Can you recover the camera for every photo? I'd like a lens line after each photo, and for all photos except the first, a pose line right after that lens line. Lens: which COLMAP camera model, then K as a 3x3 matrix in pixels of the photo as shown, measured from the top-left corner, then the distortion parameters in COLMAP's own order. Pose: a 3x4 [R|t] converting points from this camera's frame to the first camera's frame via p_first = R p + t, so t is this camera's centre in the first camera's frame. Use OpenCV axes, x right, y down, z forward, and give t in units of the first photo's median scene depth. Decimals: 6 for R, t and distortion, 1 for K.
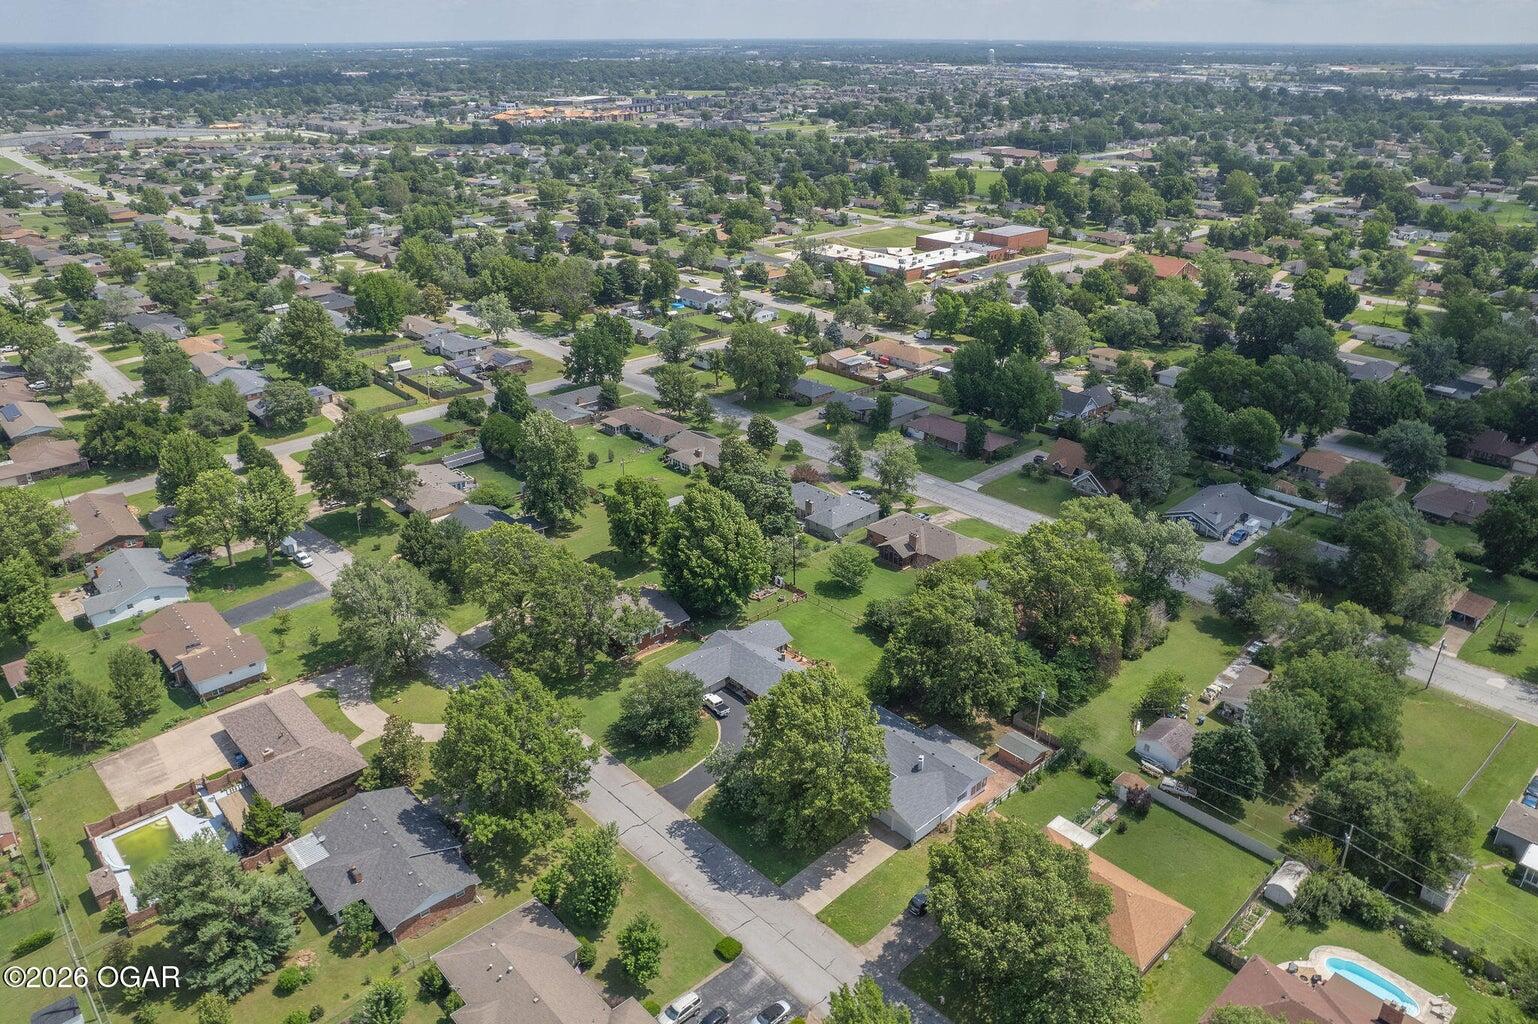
lens RADIAL K [[992.7, 0, 769.0], [0, 992.7, 512.0], [0, 0, 1]] dist [-0.002921, 0.001097]
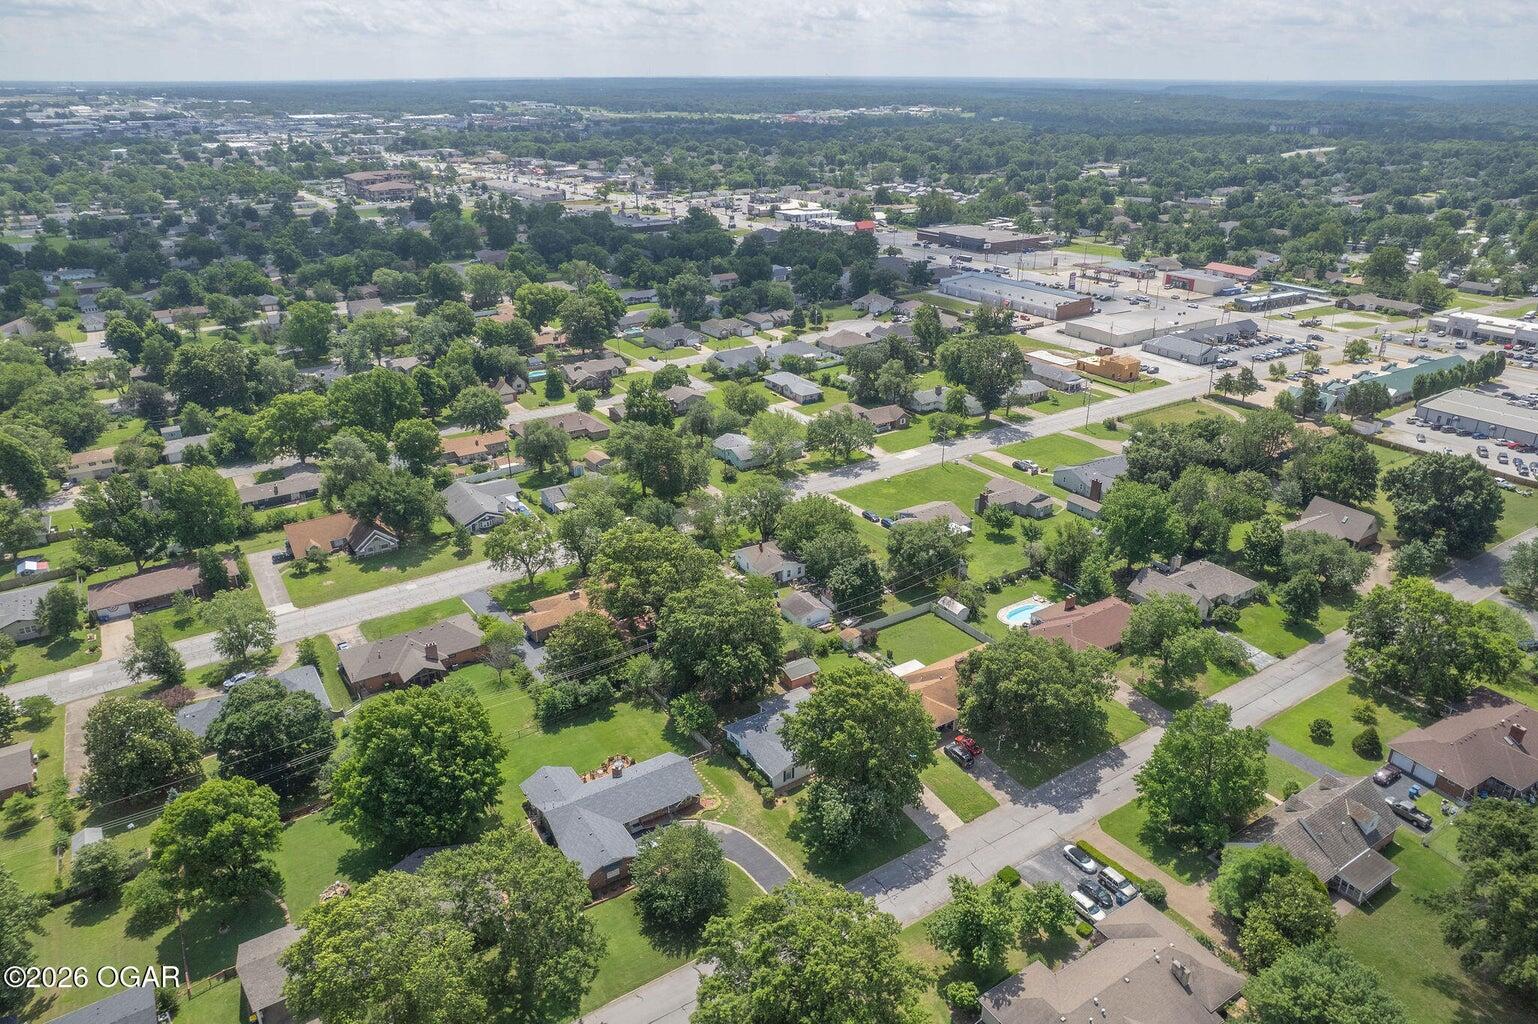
lens RADIAL K [[992.7, 0, 769.0], [0, 992.7, 512.0], [0, 0, 1]] dist [-0.002921, 0.001097]
pose [[0.174800, -0.389972, 0.904083, -0.833888], [0.419102, 0.860353, 0.290078, -0.313838], [-0.890954, 0.328198, 0.313828, 0.668819]]
